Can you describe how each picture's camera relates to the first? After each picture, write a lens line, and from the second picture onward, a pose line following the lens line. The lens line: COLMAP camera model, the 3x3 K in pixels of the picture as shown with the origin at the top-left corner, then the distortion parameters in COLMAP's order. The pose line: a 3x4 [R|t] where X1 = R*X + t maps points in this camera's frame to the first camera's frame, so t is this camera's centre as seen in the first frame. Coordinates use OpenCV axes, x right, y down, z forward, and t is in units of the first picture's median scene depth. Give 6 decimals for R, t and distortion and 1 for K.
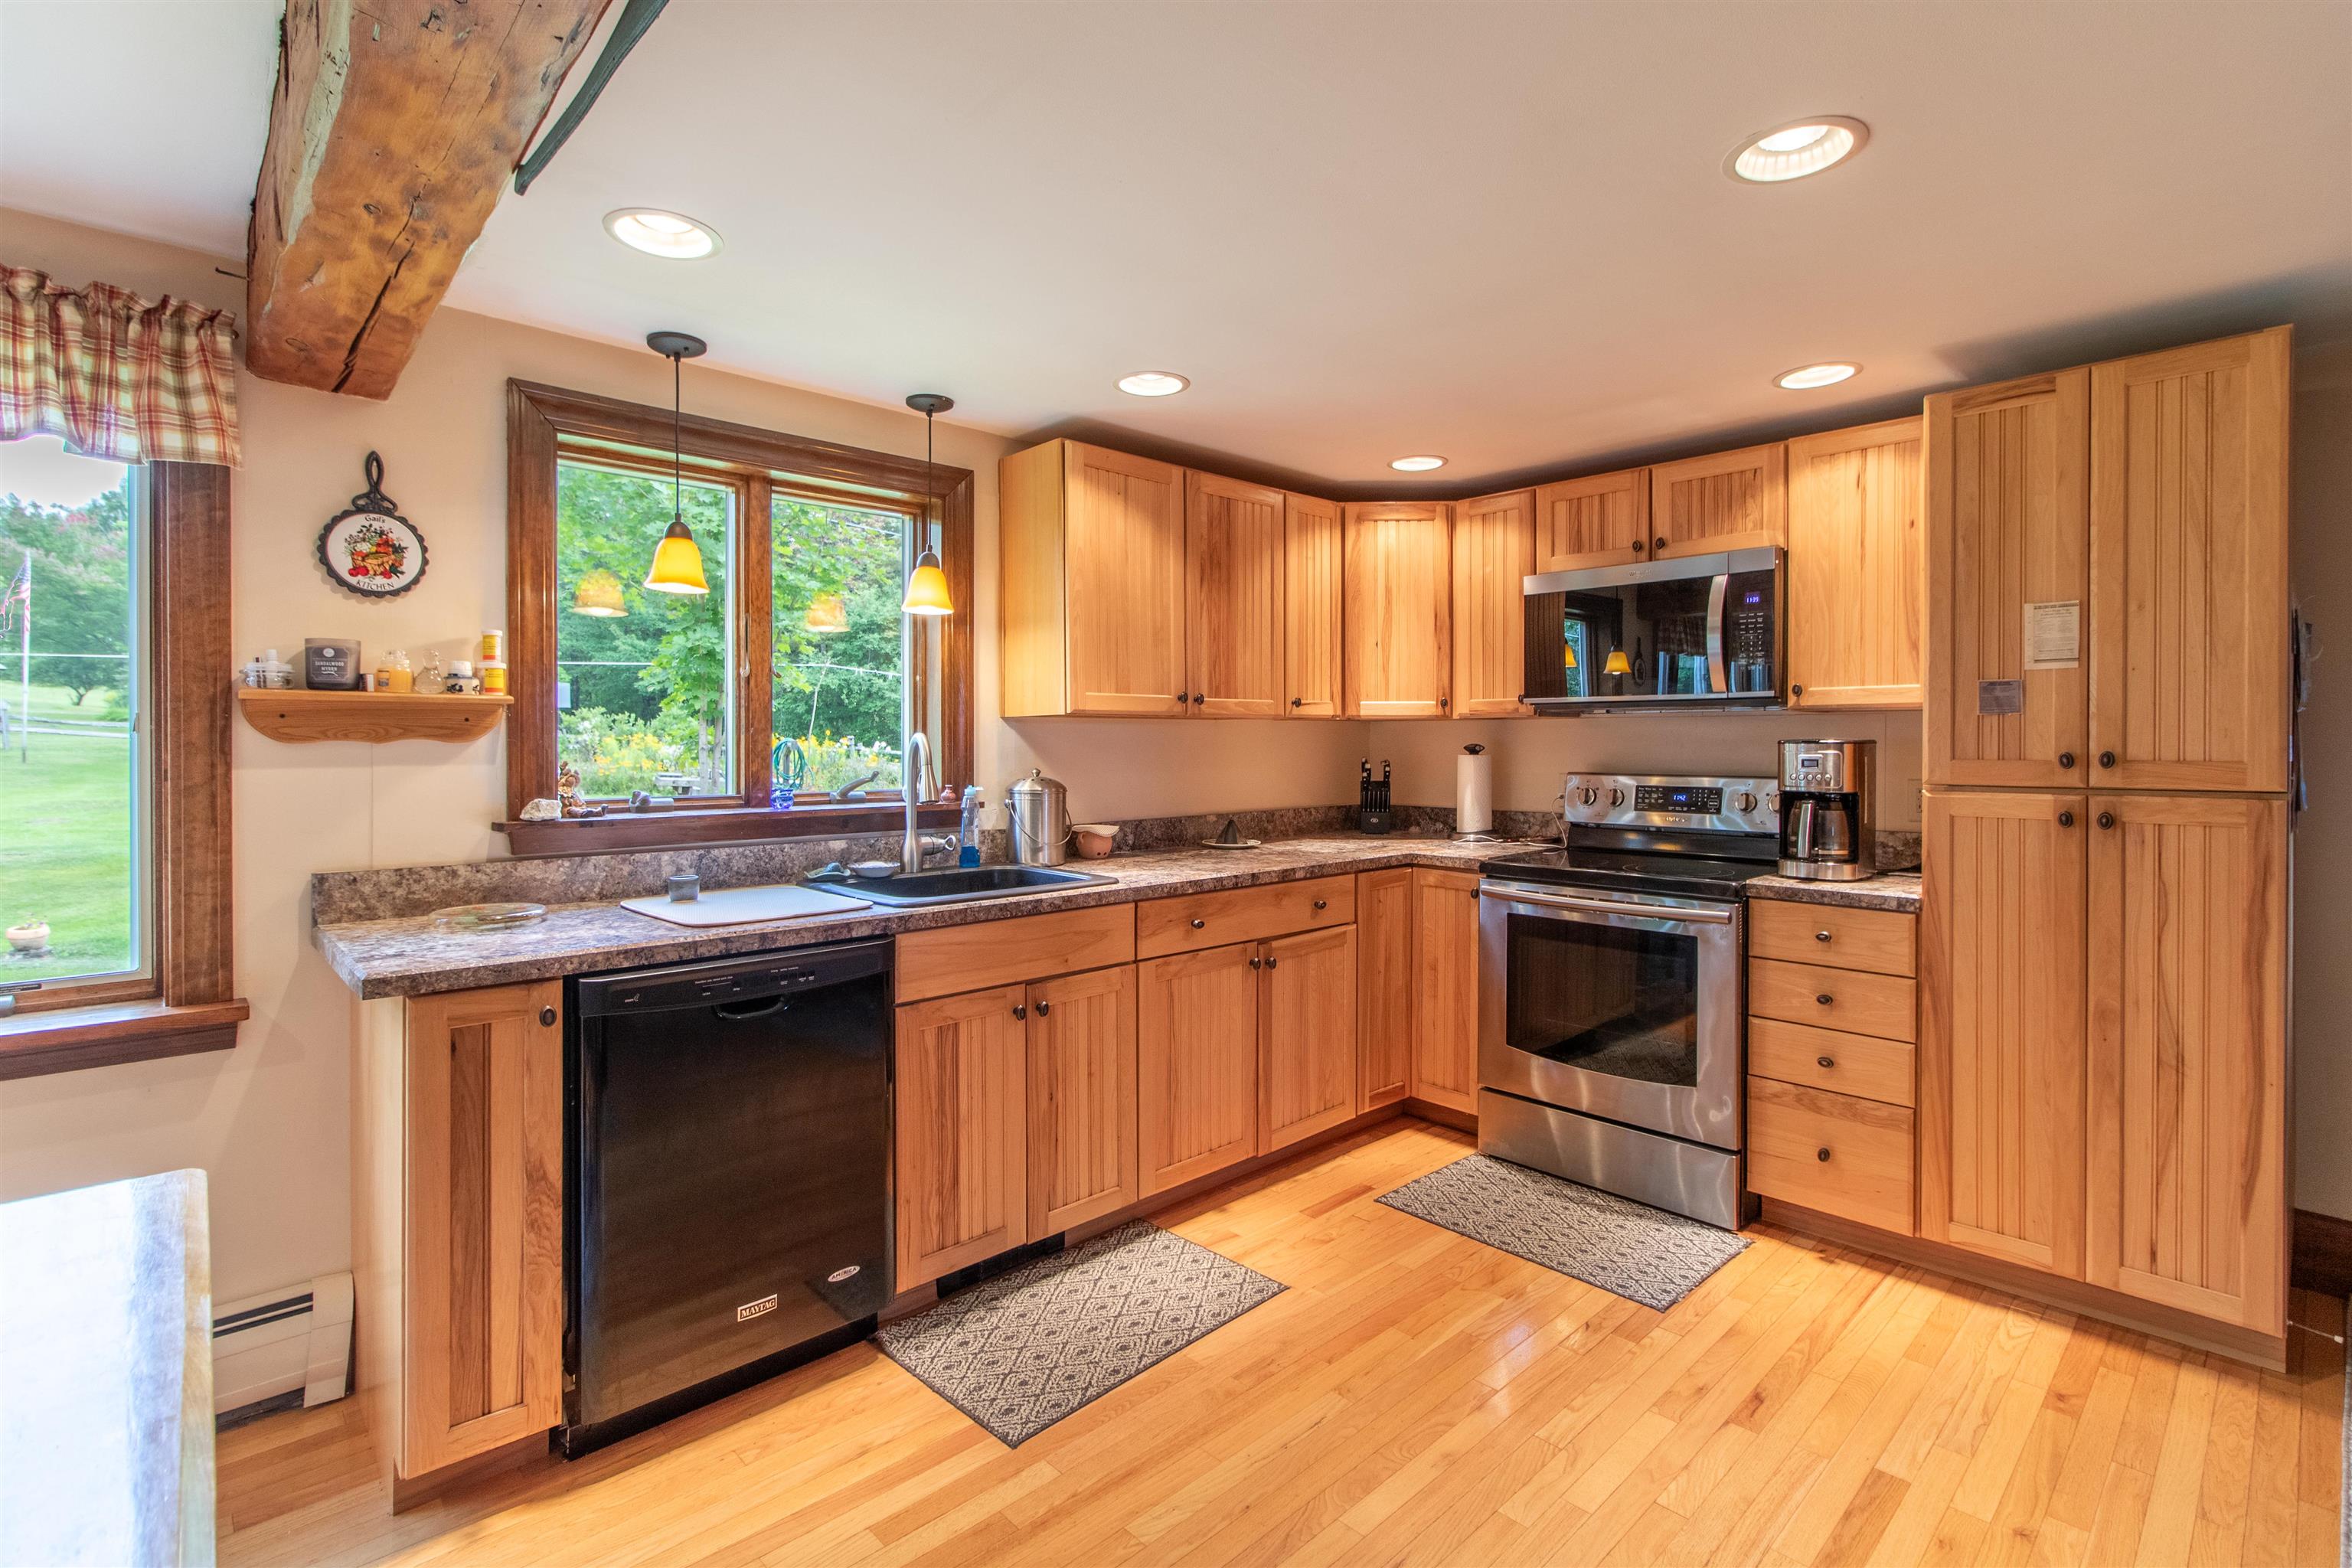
lens RADIAL K [[1094.5, 0, 1182.0], [0, 1094.5, 747.9], [0, 0, 1]] dist [0.000419, 0.000234]
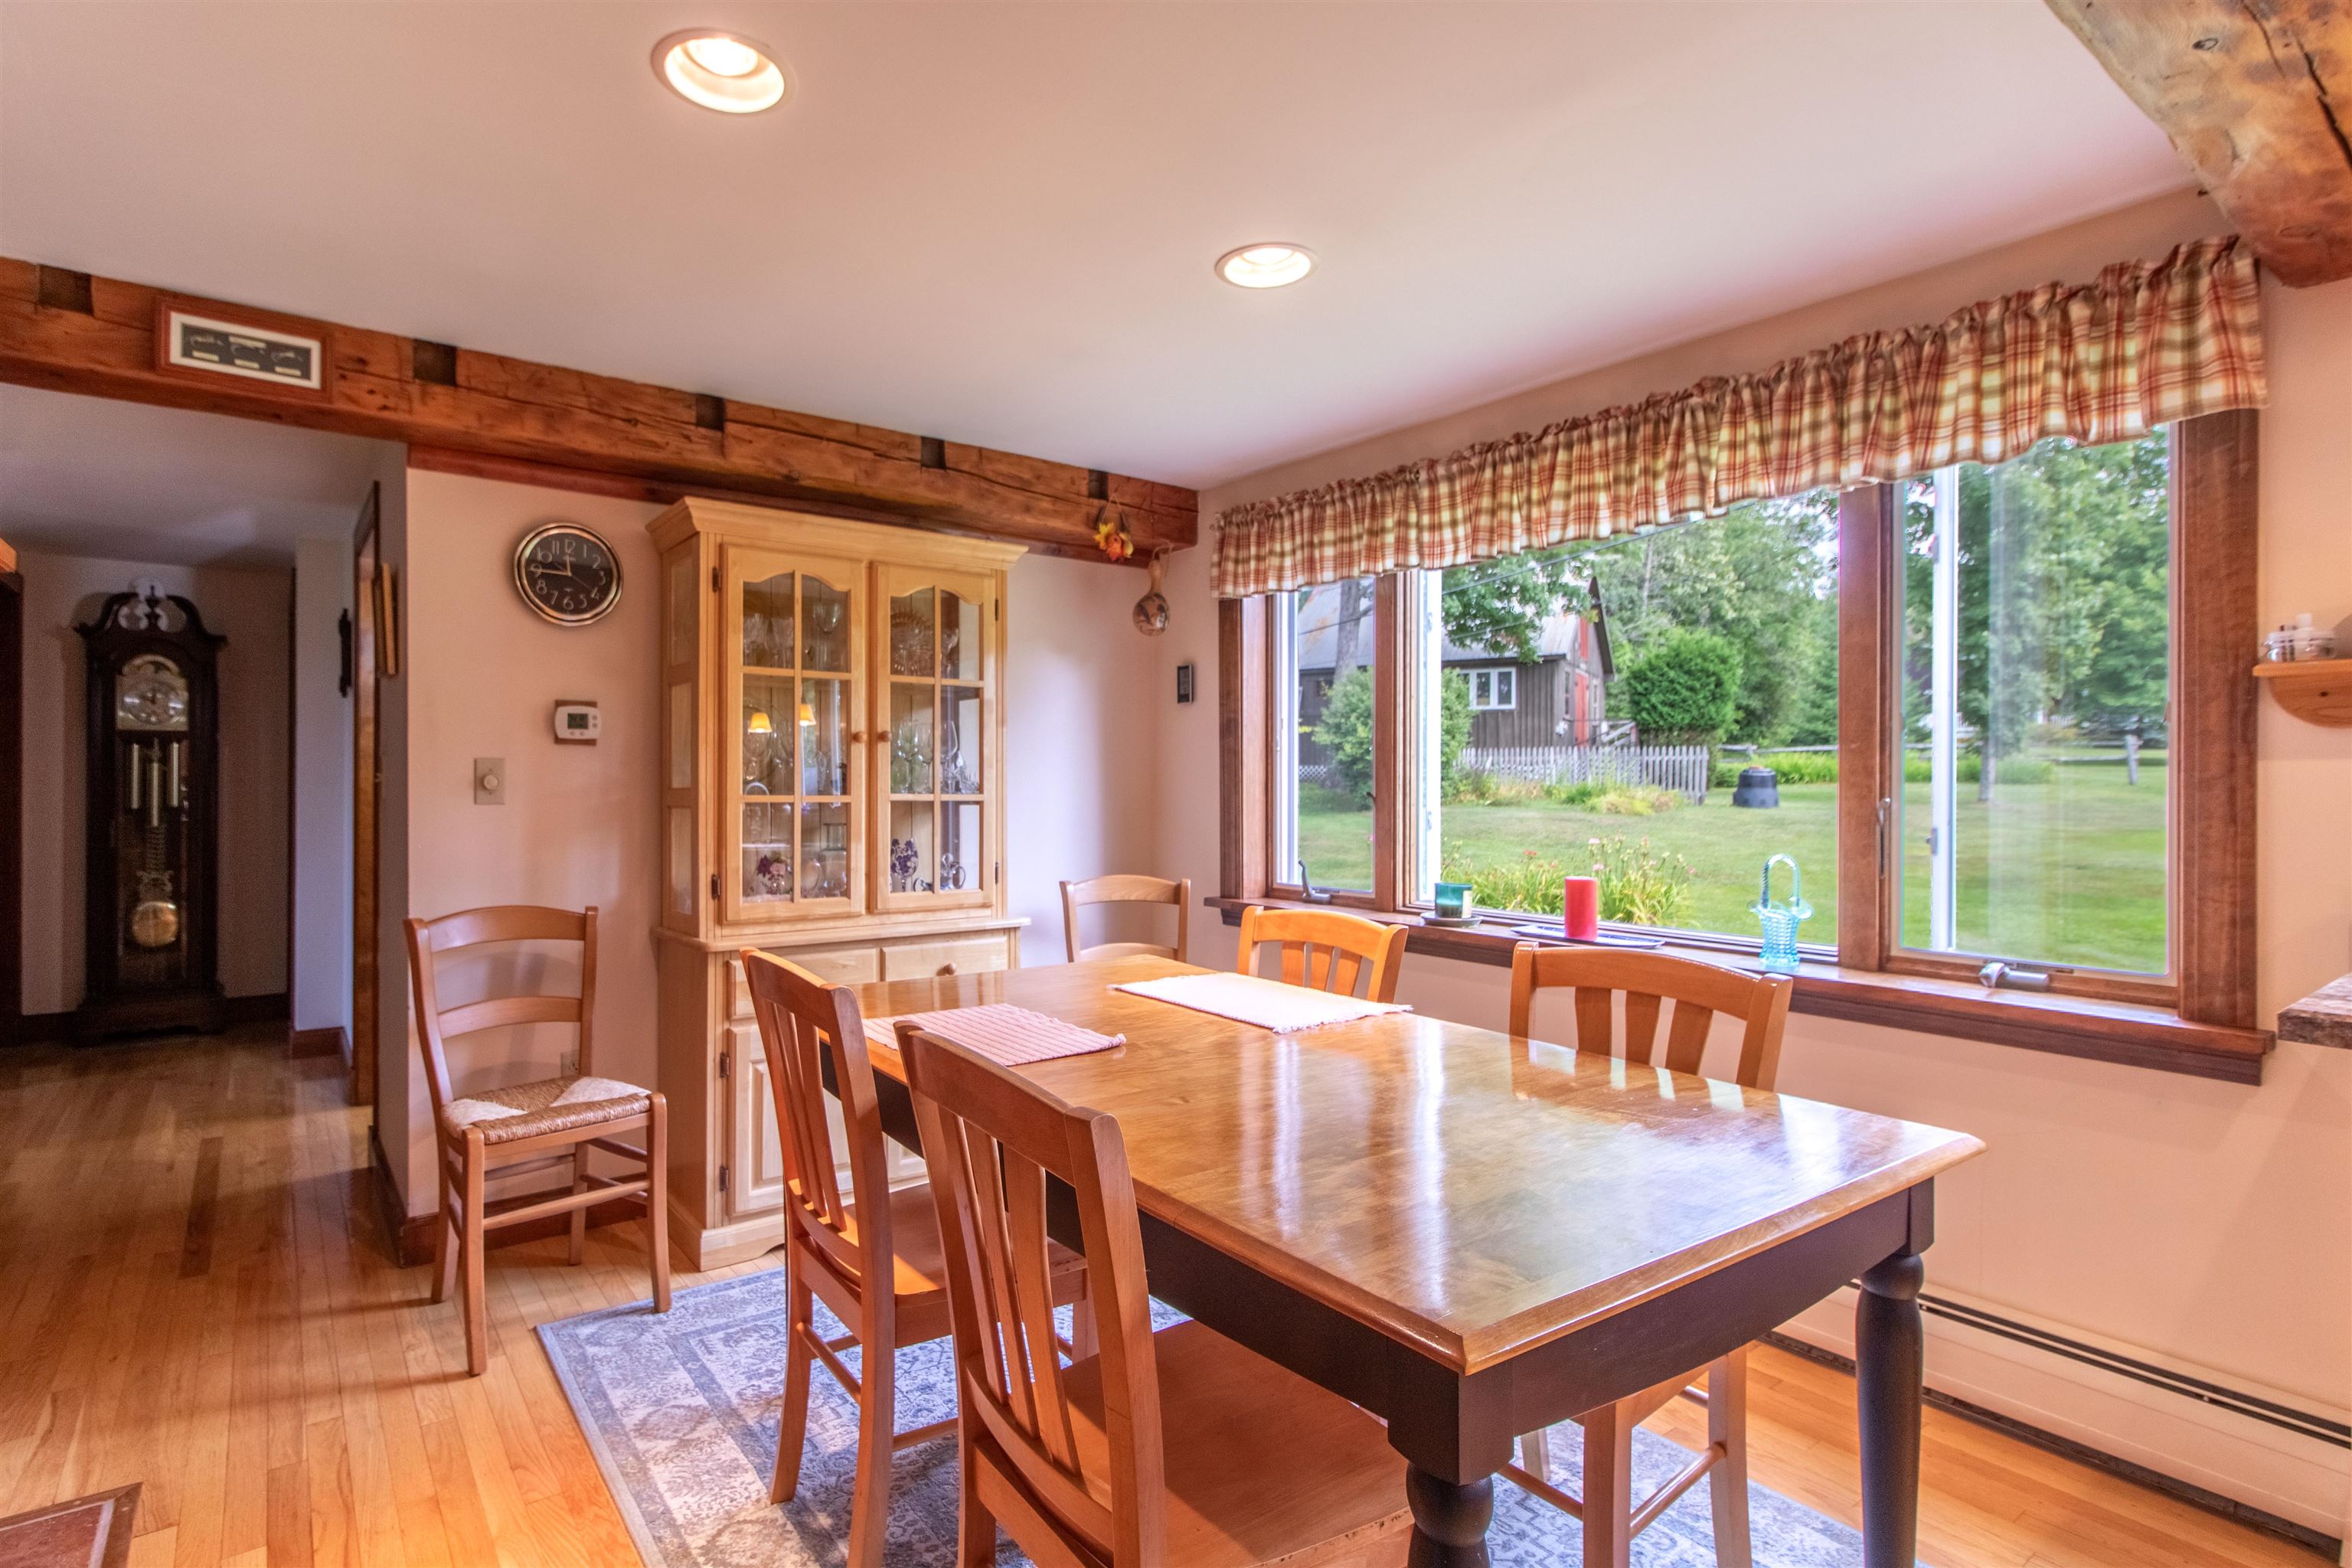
lens RADIAL K [[1131.6, 0, 1055.6], [0, 1131.6, 777.8], [0, 0, 1]] dist [0.003578, 0.000260]
pose [[-0.155710, -0.000945, -0.987802, 0.127733], [-0.007299, 0.999973, 0.000194, 0.032580], [0.987776, 0.007240, -0.155713, 0.170300]]
